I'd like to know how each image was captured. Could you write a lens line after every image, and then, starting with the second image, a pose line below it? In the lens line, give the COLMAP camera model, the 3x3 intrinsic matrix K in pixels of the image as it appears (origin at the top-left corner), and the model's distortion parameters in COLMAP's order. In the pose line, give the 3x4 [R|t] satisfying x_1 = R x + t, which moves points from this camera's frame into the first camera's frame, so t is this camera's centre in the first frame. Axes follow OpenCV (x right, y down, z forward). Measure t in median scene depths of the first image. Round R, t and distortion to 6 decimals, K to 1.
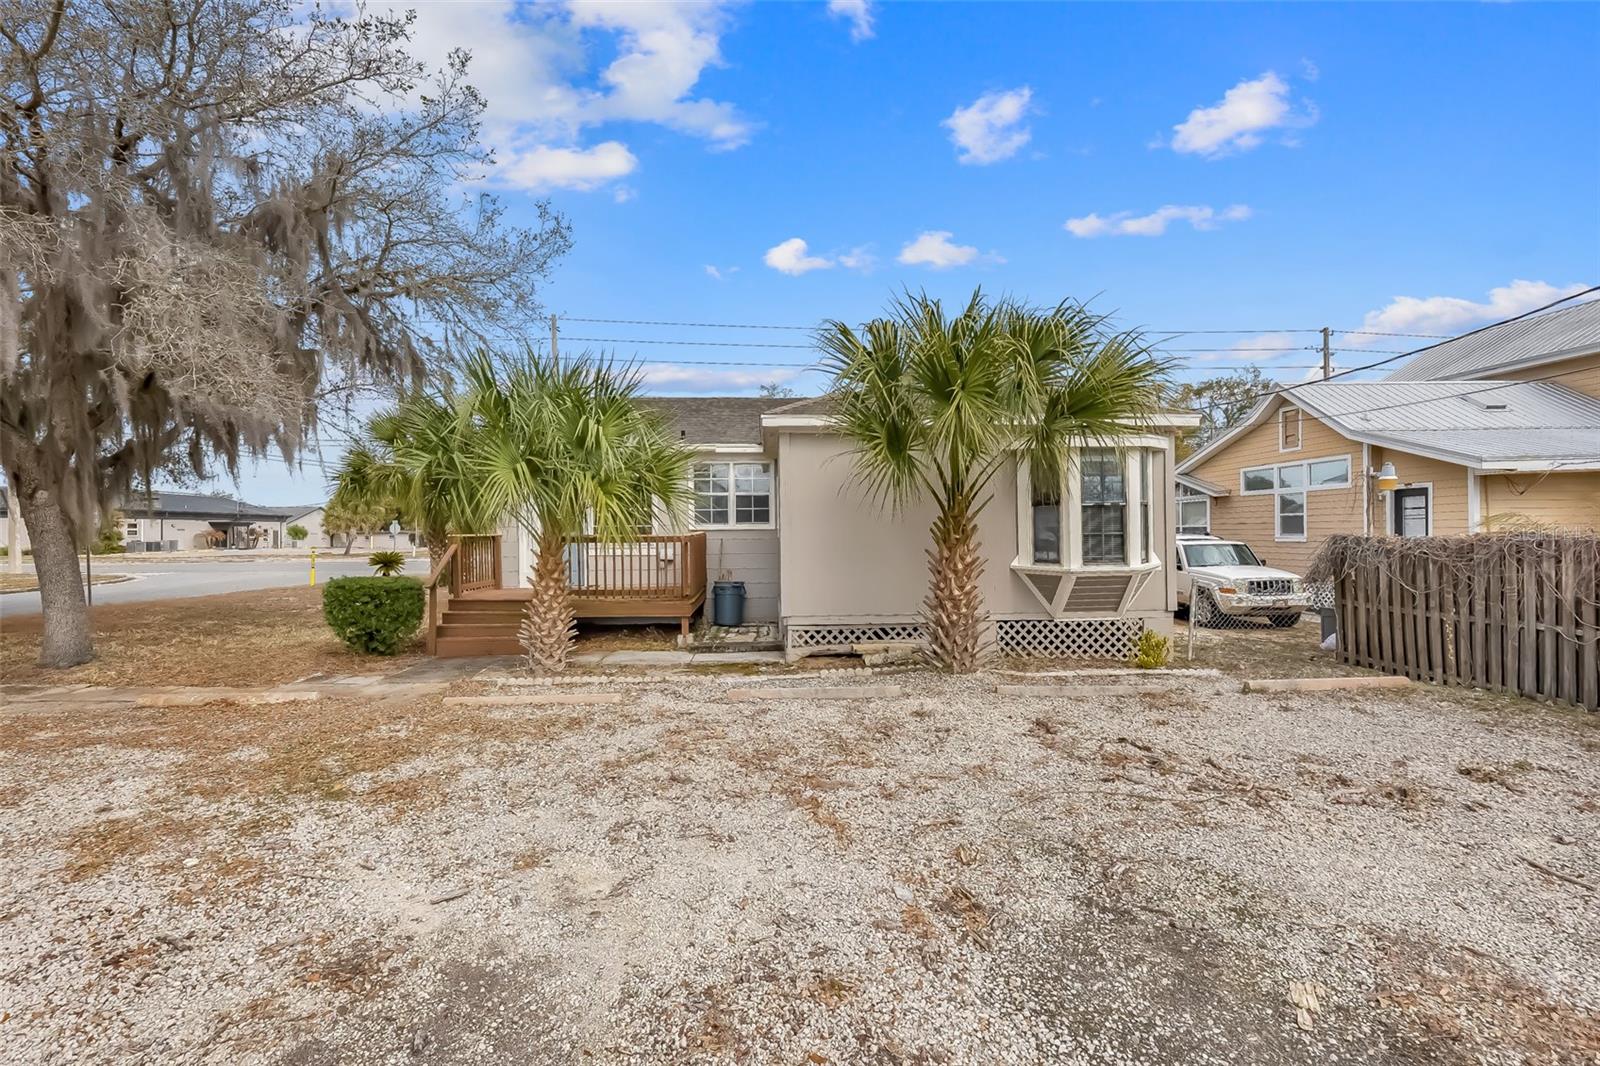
lens RADIAL K [[693.7, 0, 799.6], [0, 693.7, 529.7], [0, 0, 1]] dist [-0.011623, 0.000599]
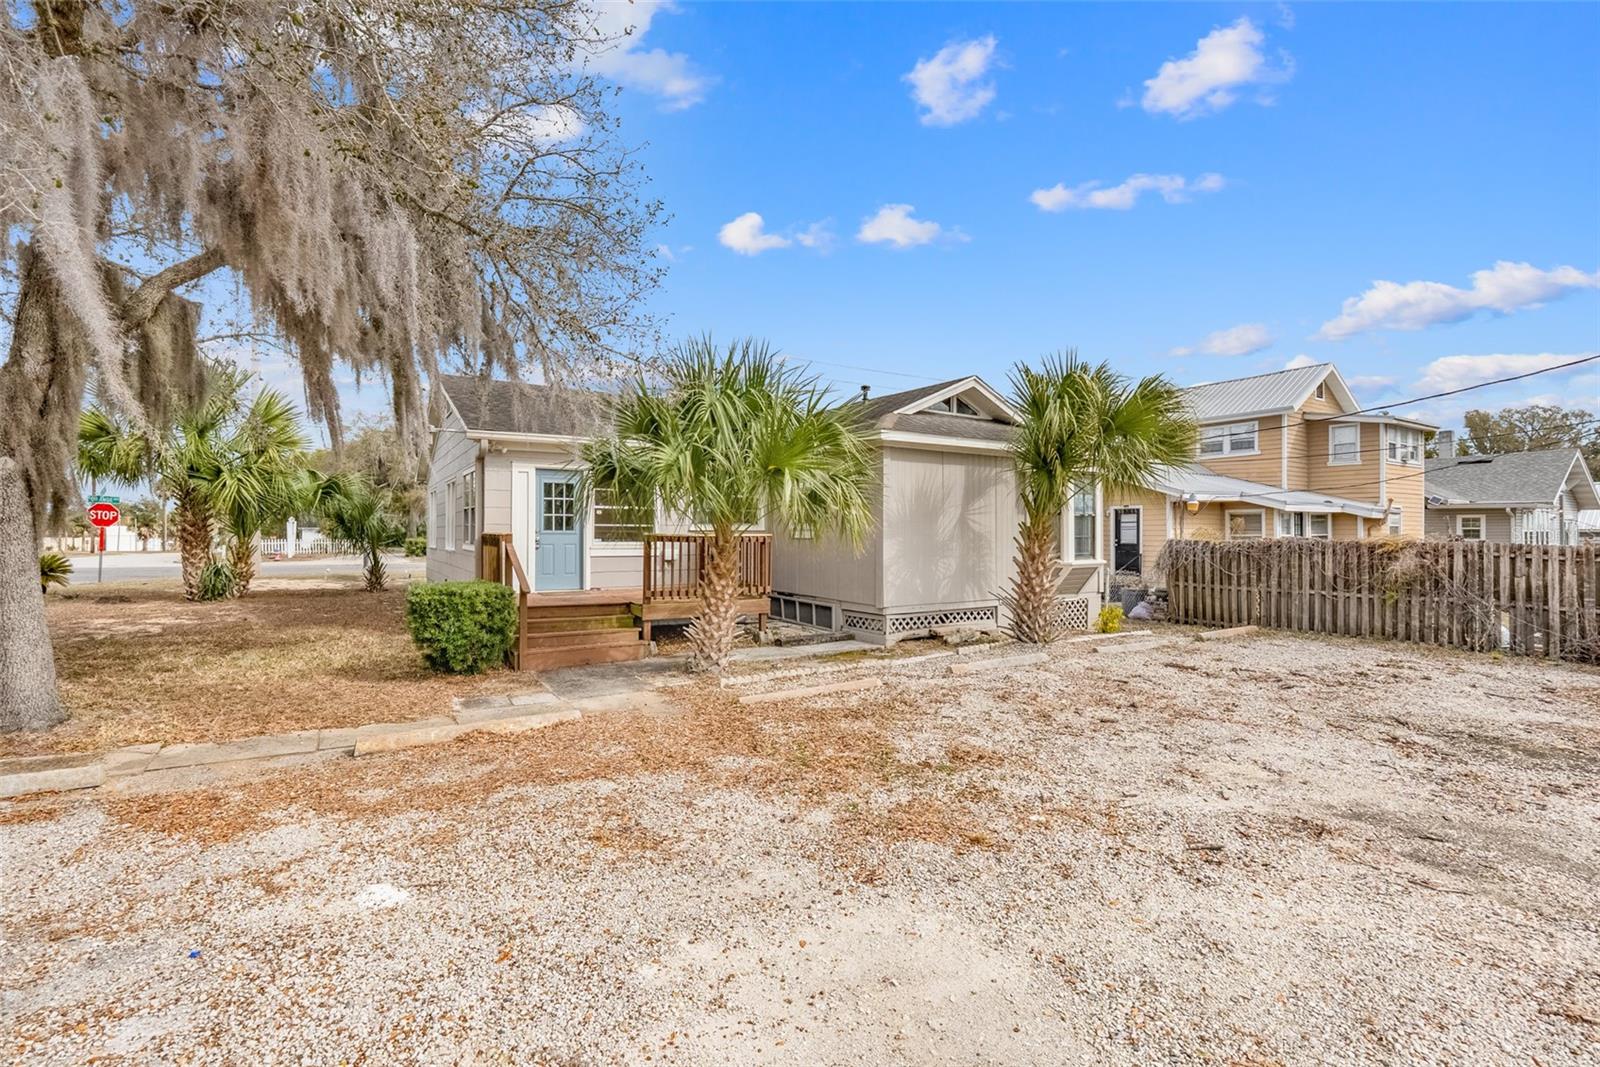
lens RADIAL K [[693.7, 0, 799.0], [0, 693.7, 533.0], [0, 0, 1]] dist [-0.011623, 0.000599]
pose [[0.870455, 0.012536, 0.492089, -0.771649], [-0.011592, 0.999920, -0.004969, 0.012897], [-0.492112, -0.001379, 0.870531, 0.091542]]
